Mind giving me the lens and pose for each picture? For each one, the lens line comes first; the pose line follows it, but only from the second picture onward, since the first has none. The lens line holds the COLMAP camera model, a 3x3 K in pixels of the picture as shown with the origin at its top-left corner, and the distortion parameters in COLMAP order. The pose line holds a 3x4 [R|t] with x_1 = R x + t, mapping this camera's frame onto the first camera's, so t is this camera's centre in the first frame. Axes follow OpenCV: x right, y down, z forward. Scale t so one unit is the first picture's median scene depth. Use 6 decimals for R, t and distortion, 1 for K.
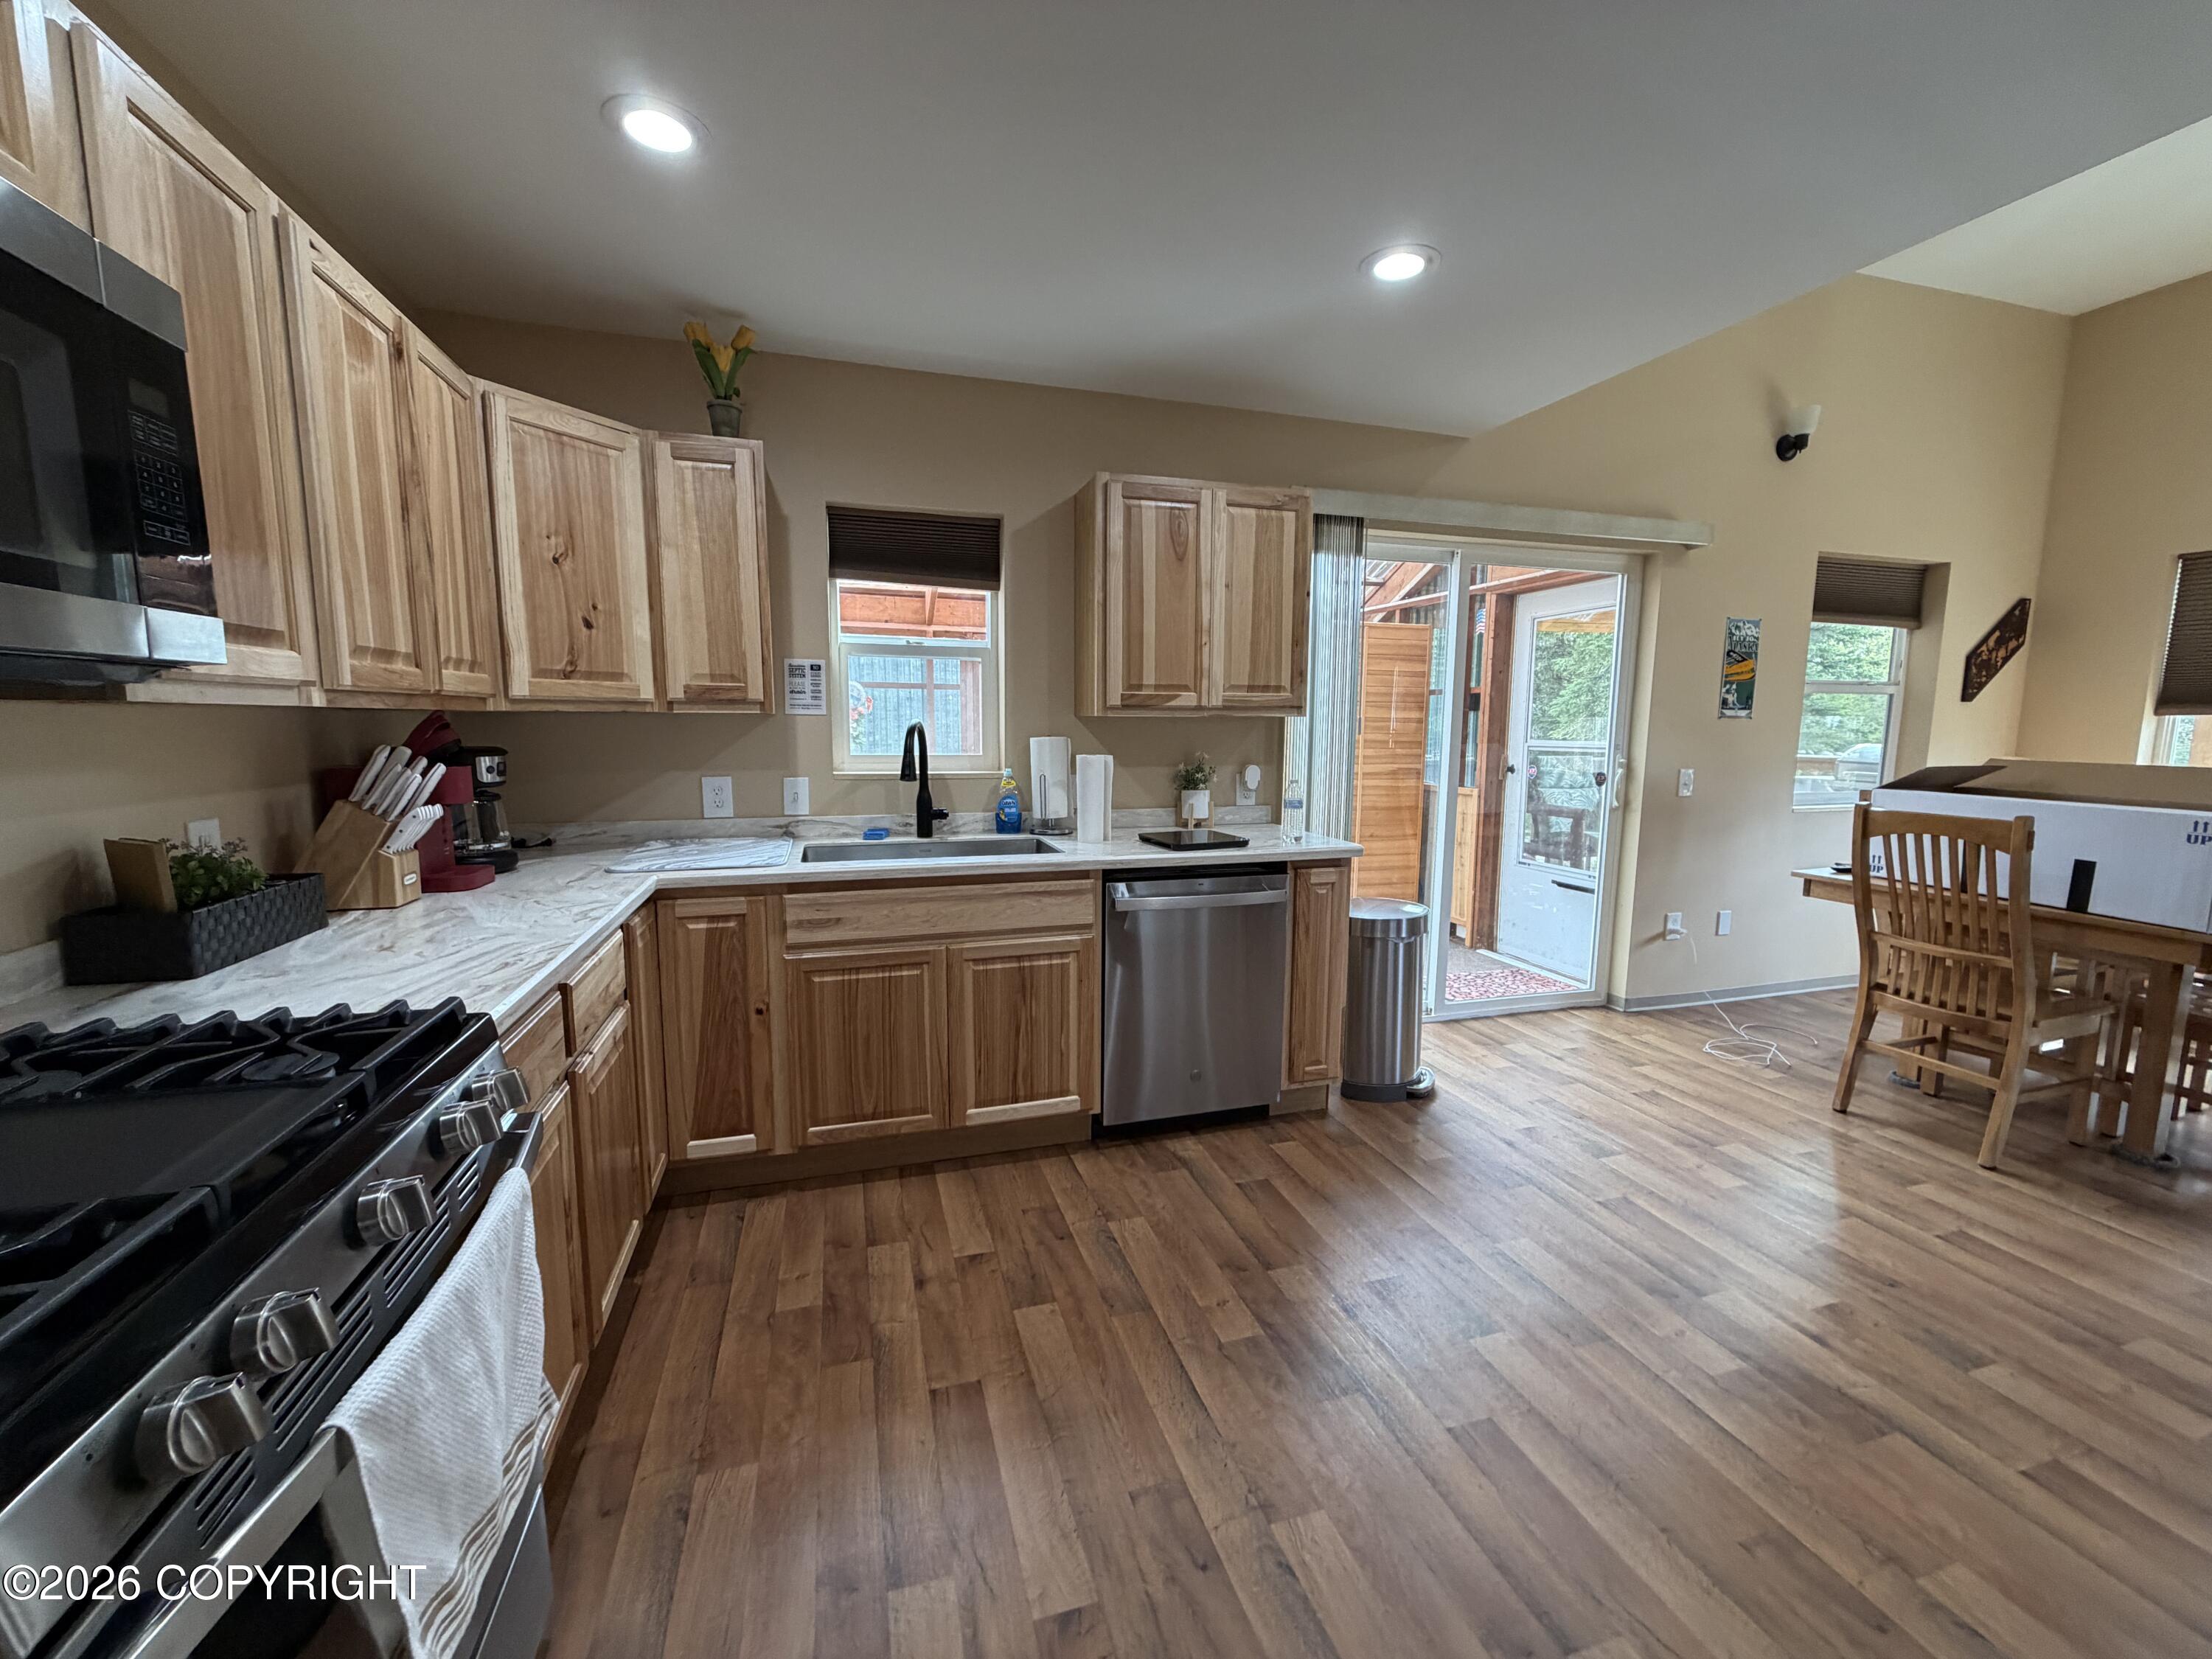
lens RADIAL K [[884.4, 0, 1102.6], [0, 884.4, 821.8], [0, 0, 1]] dist [0.002540, 0.000022]
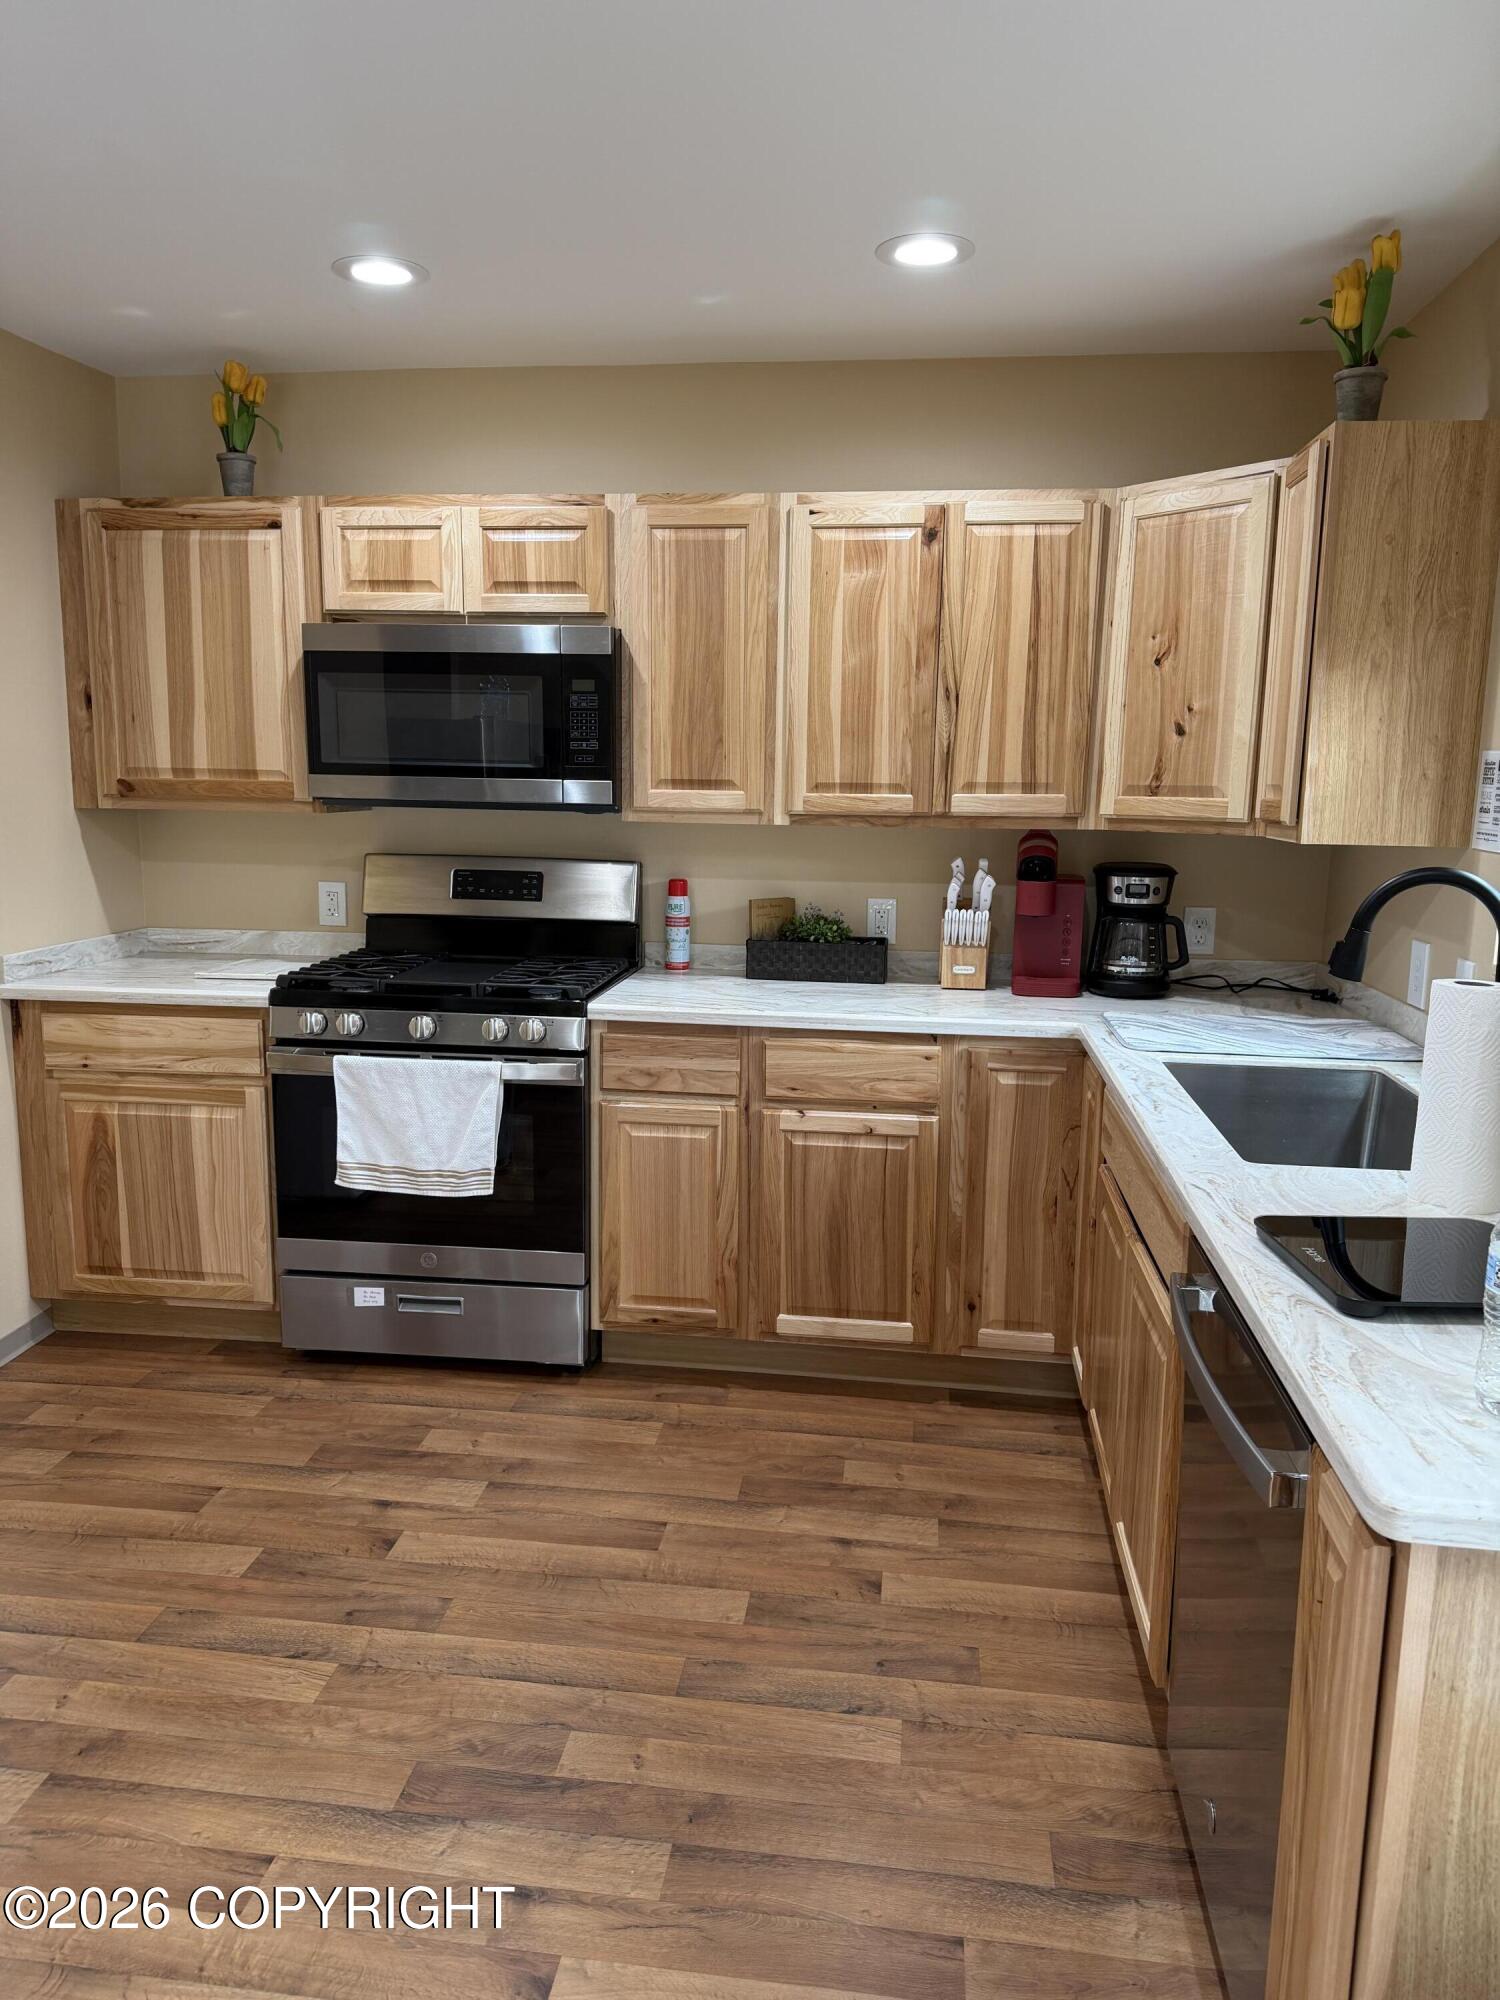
lens RADIAL K [[1424.4, 0, 743.6], [0, 1424.4, 1010.4], [0, 0, 1]] dist [0.016685, -0.001698]
pose [[-0.409620, 0.143133, -0.900957, 1.247503], [-0.122649, 0.970007, 0.209865, -0.289470], [0.903974, 0.196467, -0.379780, 1.739647]]
